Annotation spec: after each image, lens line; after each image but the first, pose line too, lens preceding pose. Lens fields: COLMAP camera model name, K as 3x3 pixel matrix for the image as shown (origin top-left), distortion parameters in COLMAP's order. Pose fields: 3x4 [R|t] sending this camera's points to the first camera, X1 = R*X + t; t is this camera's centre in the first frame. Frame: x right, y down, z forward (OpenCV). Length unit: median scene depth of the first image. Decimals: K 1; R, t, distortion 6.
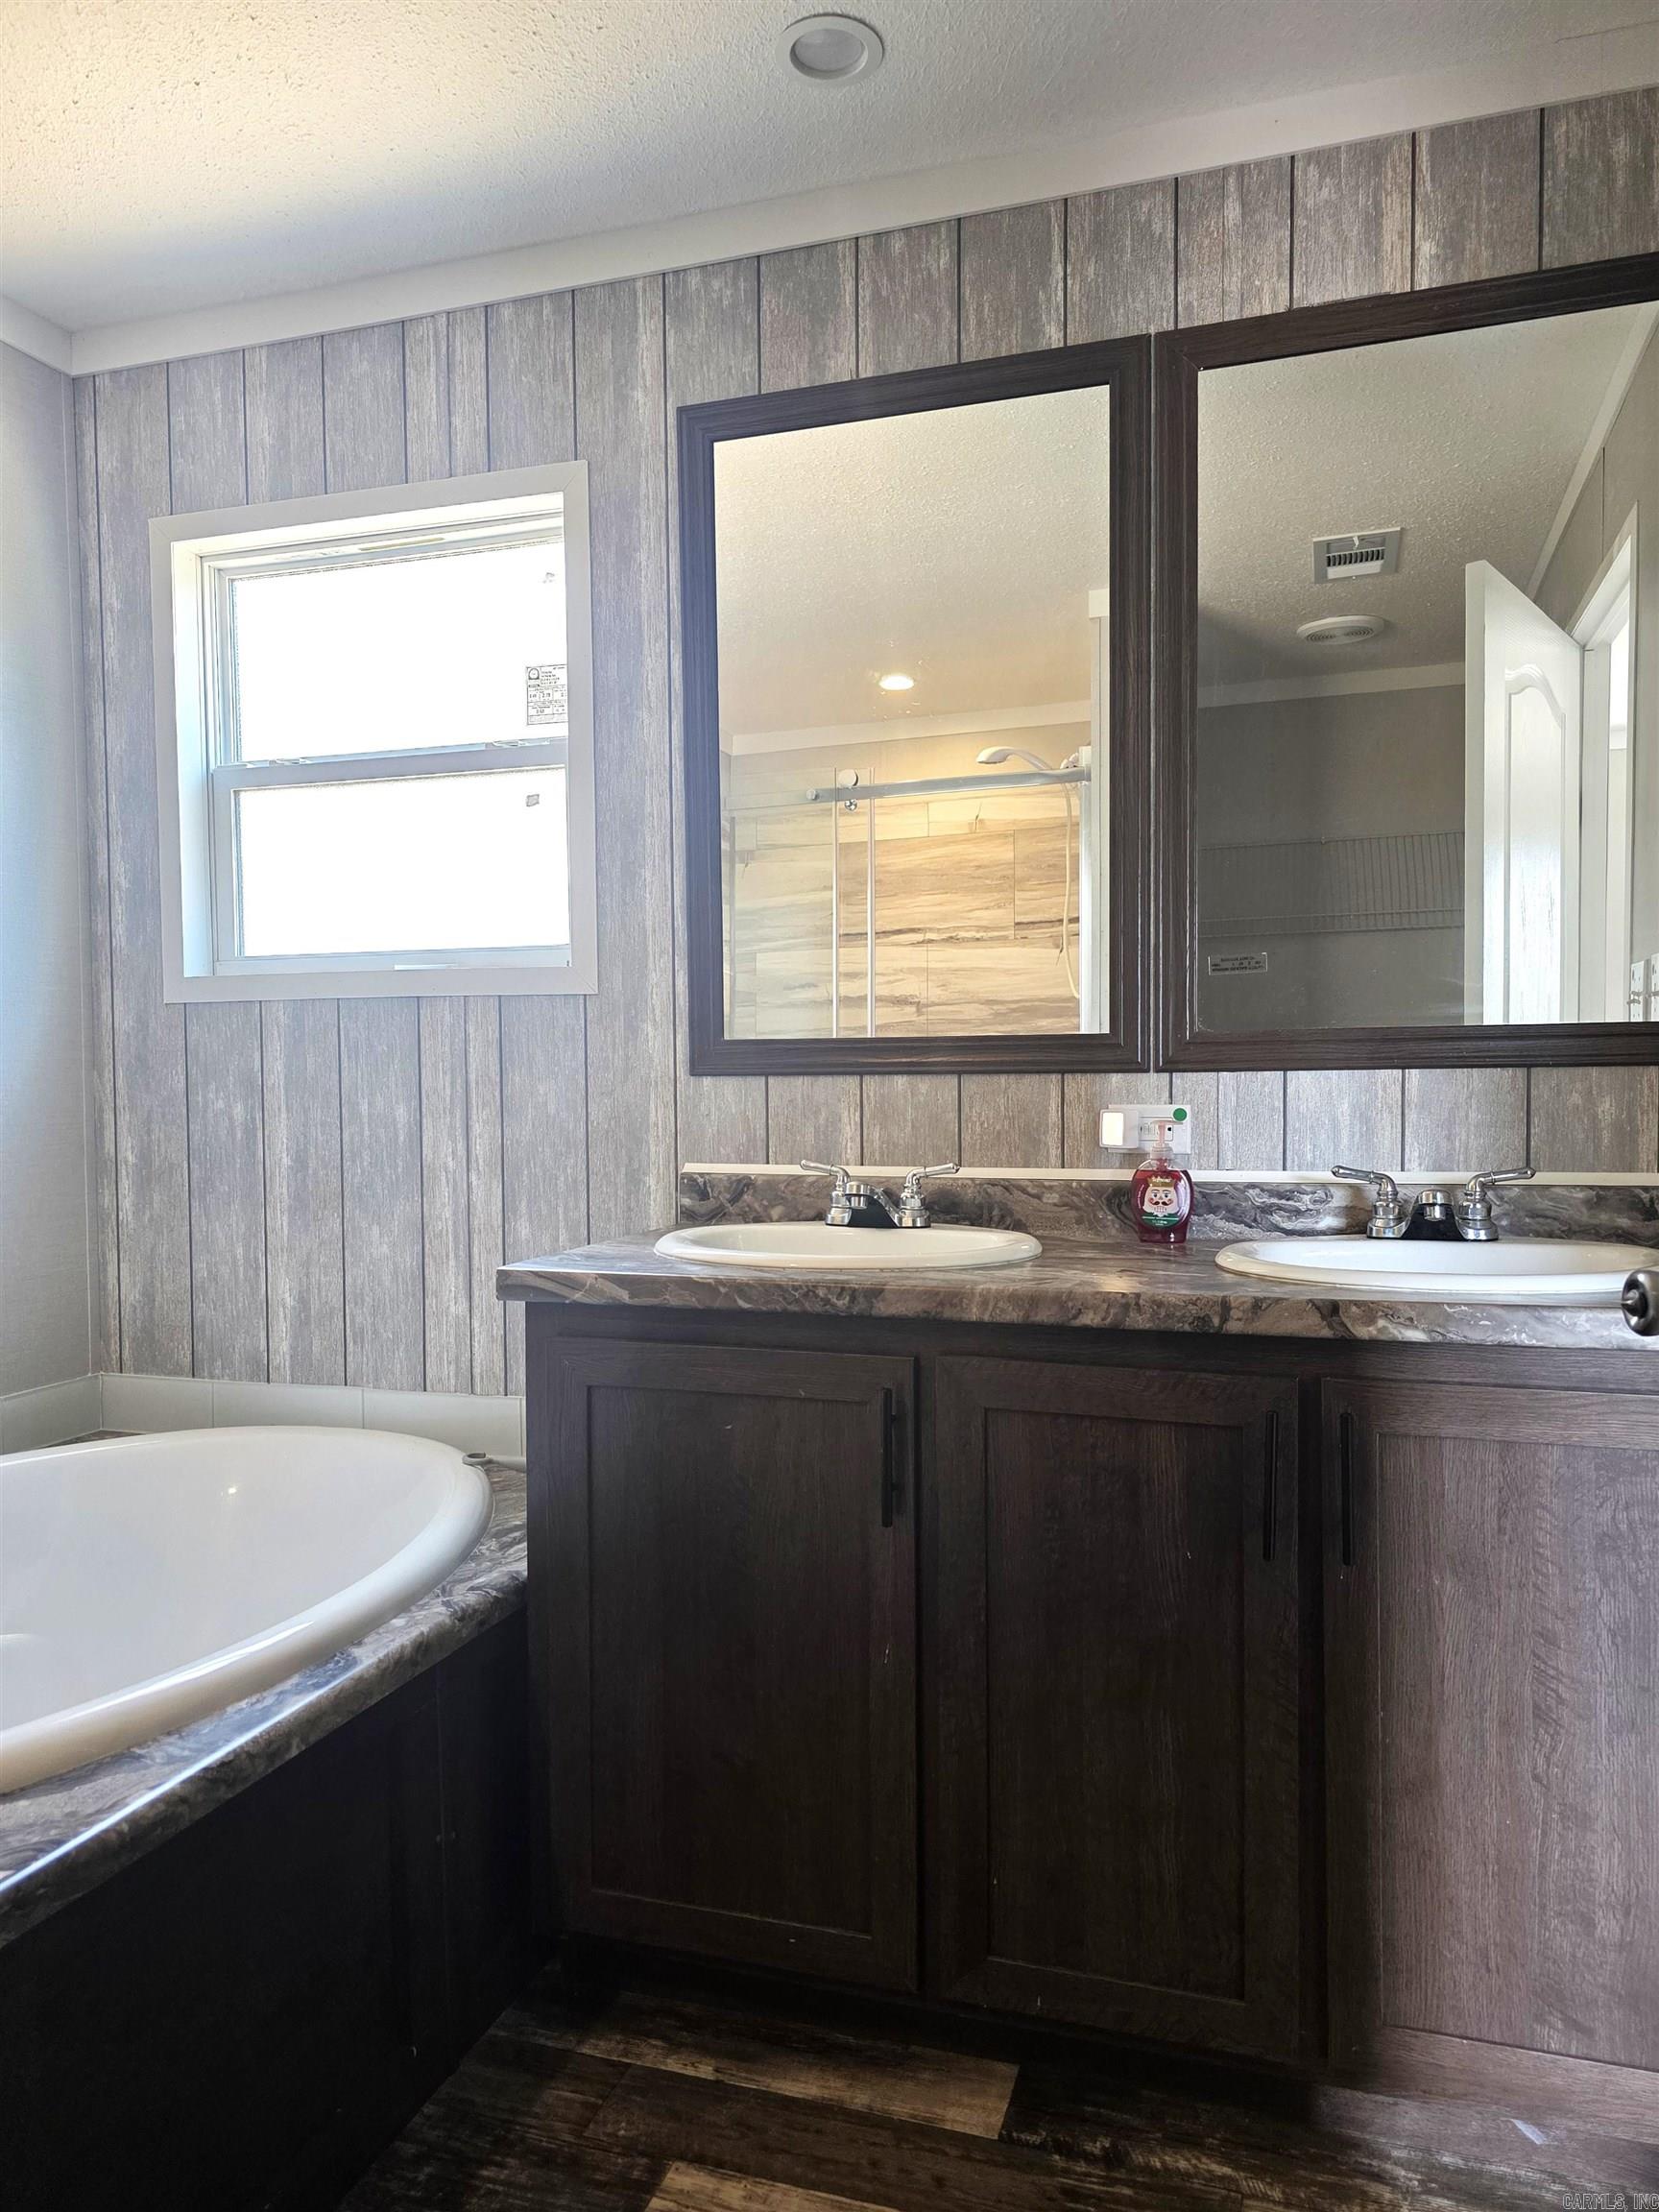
lens RADIAL K [[1619.9, 0, 705.4], [0, 1619.9, 1187.7], [0, 0, 1]] dist [0.038067, -0.024876]
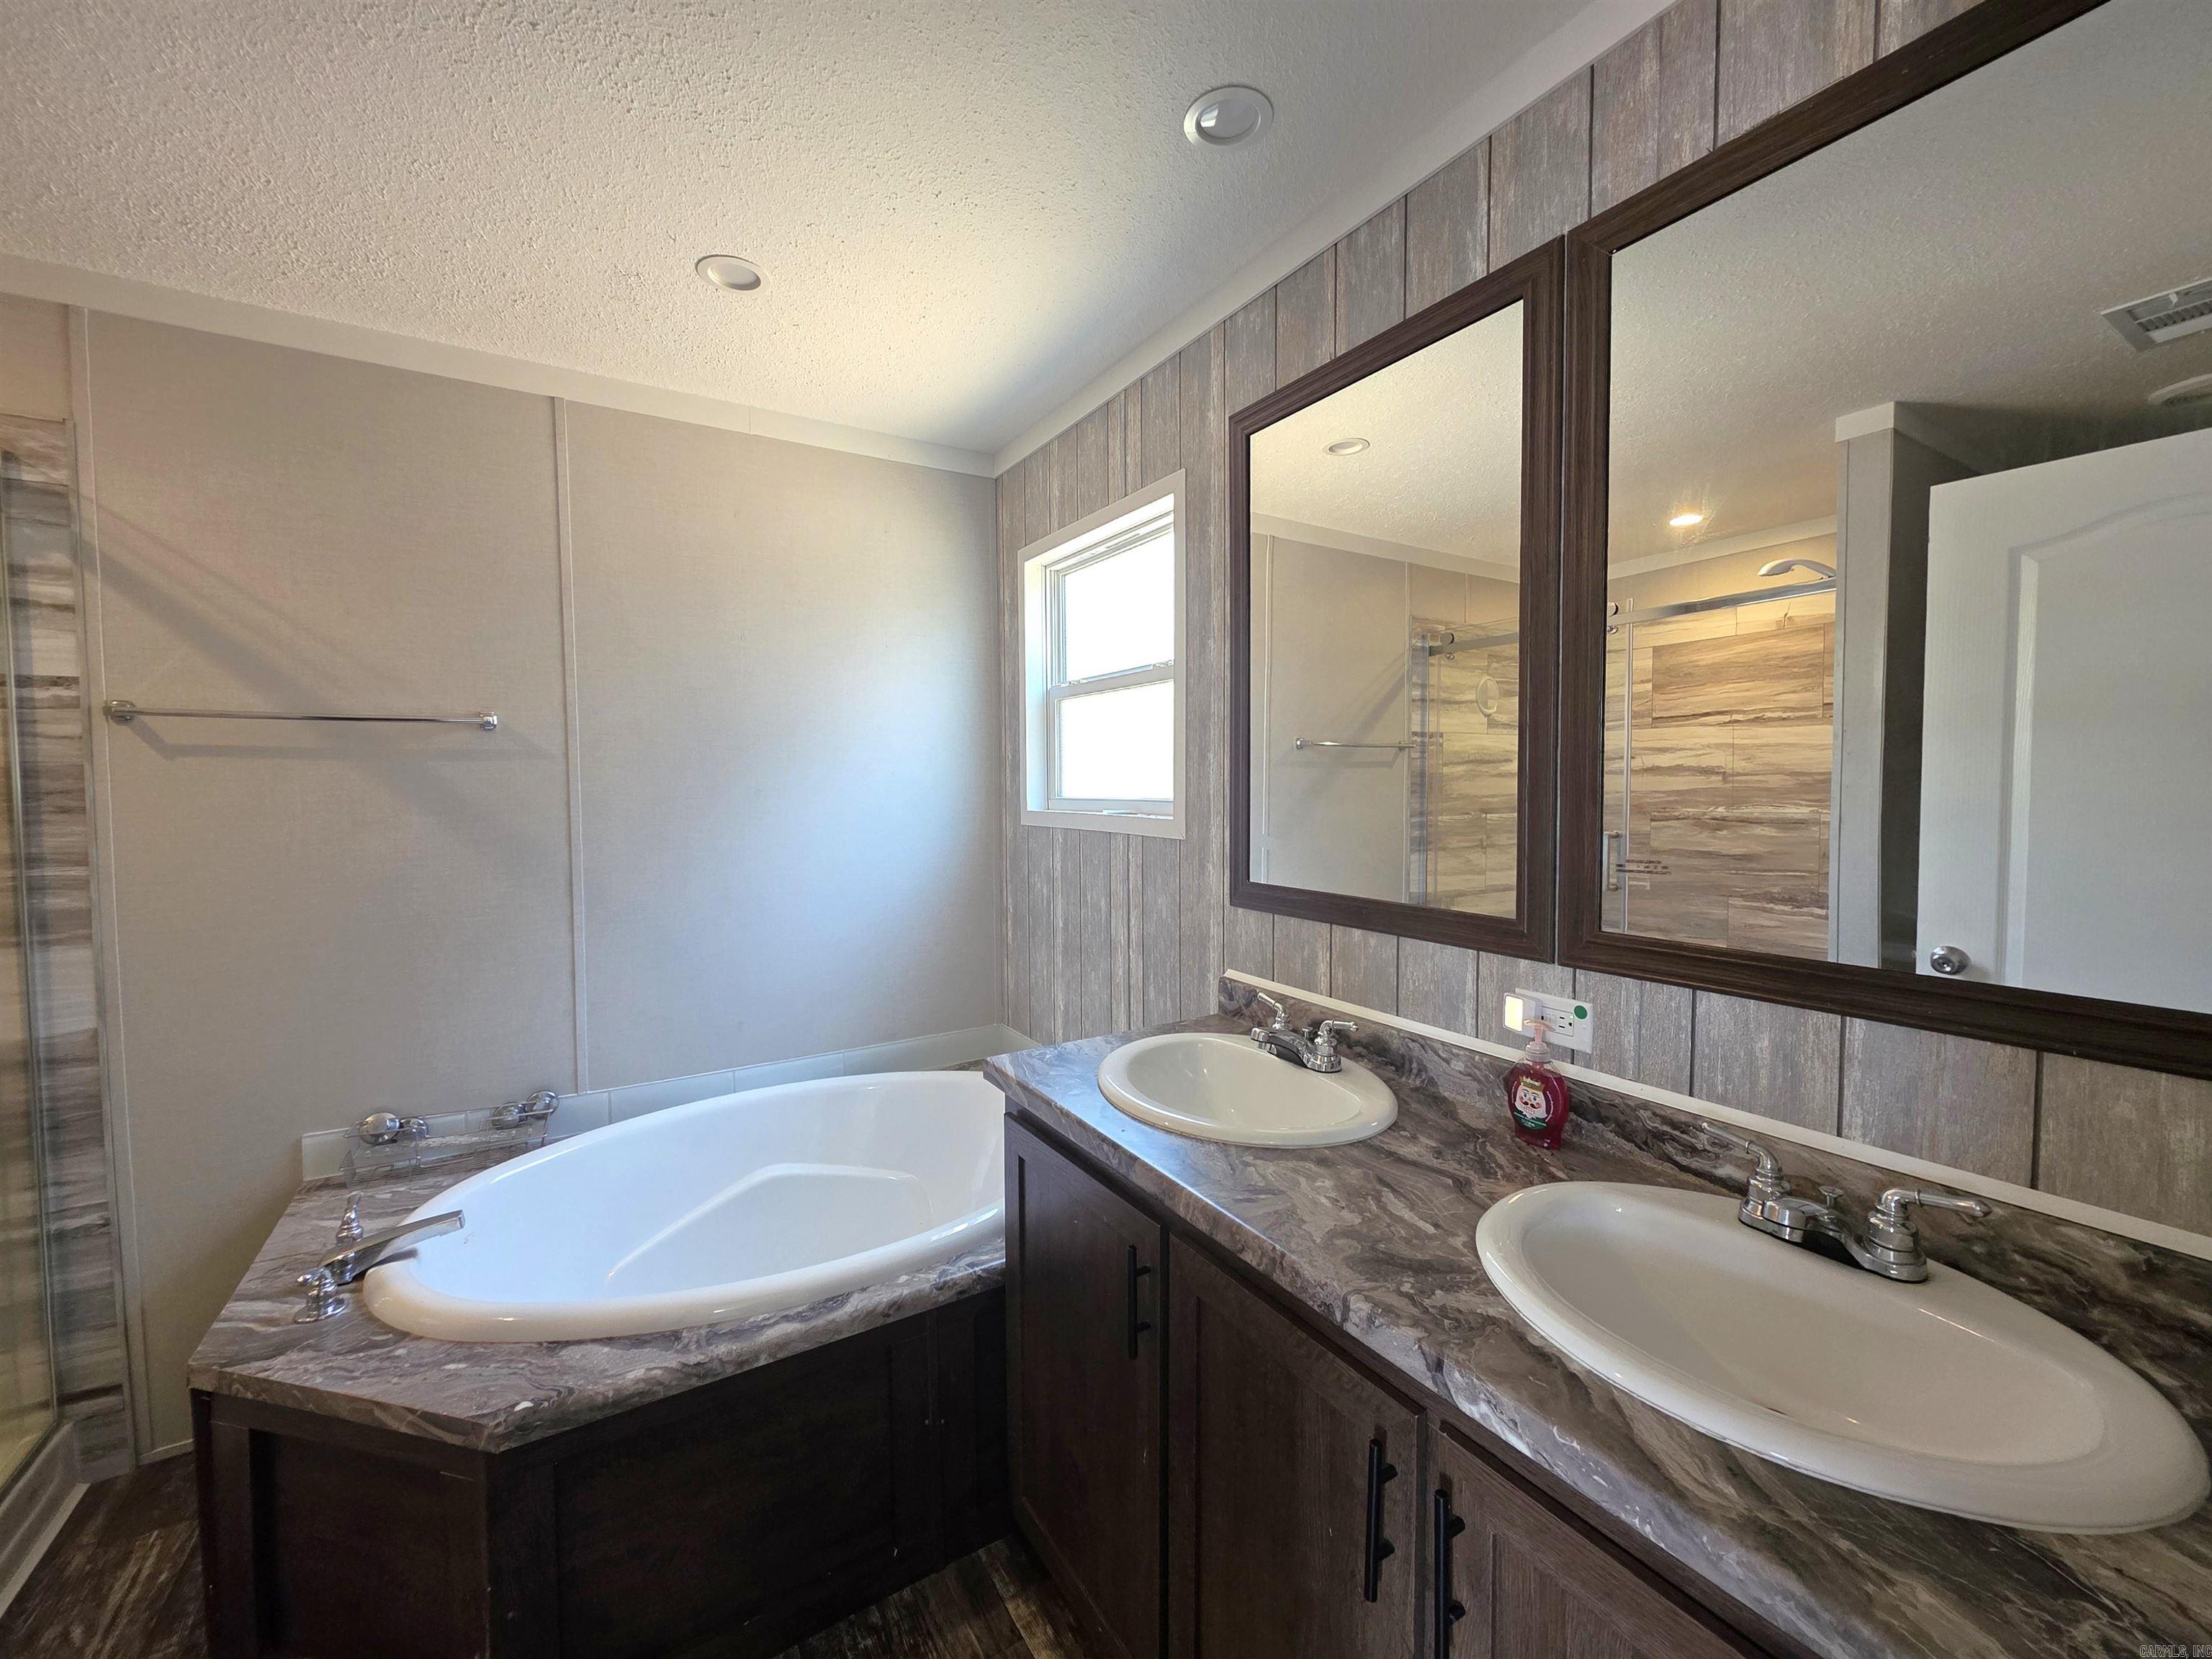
lens RADIAL K [[871.1, 0, 1105.5], [0, 871.1, 820.6], [0, 0, 1]] dist [-0.002712, 0.000634]
pose [[0.759800, 0.031522, -0.649392, 0.391981], [-0.021929, 0.999498, 0.022859, -0.158872], [0.649786, -0.003128, 0.760110, 0.387693]]
